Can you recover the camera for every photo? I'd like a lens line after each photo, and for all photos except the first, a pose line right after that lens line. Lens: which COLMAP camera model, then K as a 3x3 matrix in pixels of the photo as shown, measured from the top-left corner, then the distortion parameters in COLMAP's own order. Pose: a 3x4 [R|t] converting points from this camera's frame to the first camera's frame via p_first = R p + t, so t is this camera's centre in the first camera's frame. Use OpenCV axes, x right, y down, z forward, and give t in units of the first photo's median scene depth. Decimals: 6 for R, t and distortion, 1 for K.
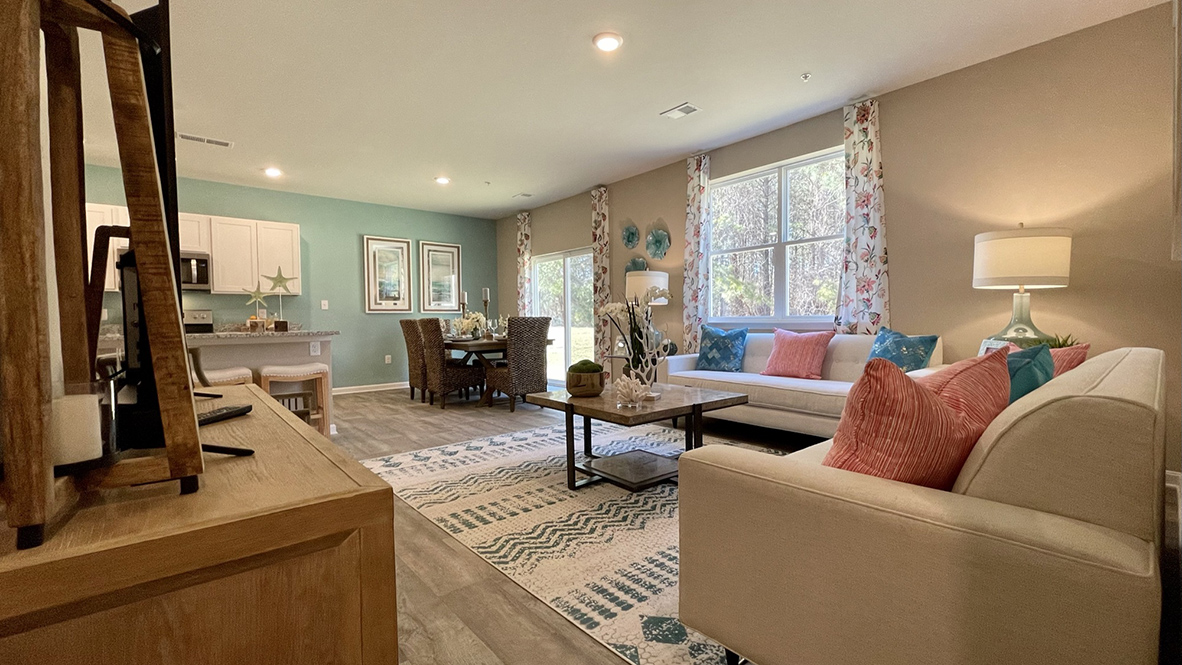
lens RADIAL K [[483.6, 0, 593.2], [0, 483.6, 339.6], [0, 0, 1]] dist [0.000818, 0.000782]
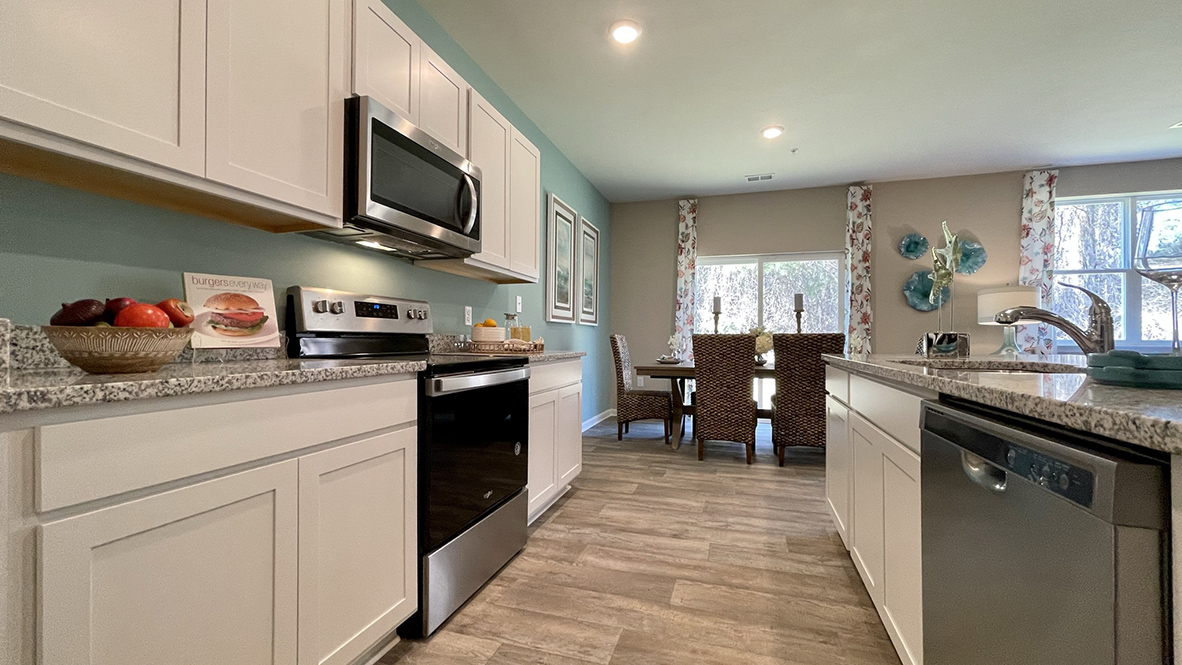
lens RADIAL K [[483.6, 0, 595.7], [0, 483.6, 328.3], [0, 0, 1]] dist [0.000818, 0.000782]
pose [[0.851019, 0.027365, 0.524421, -0.811255], [0.007914, 0.997860, -0.064911, -0.010661], [-0.525075, 0.059391, 0.848981, 0.529316]]
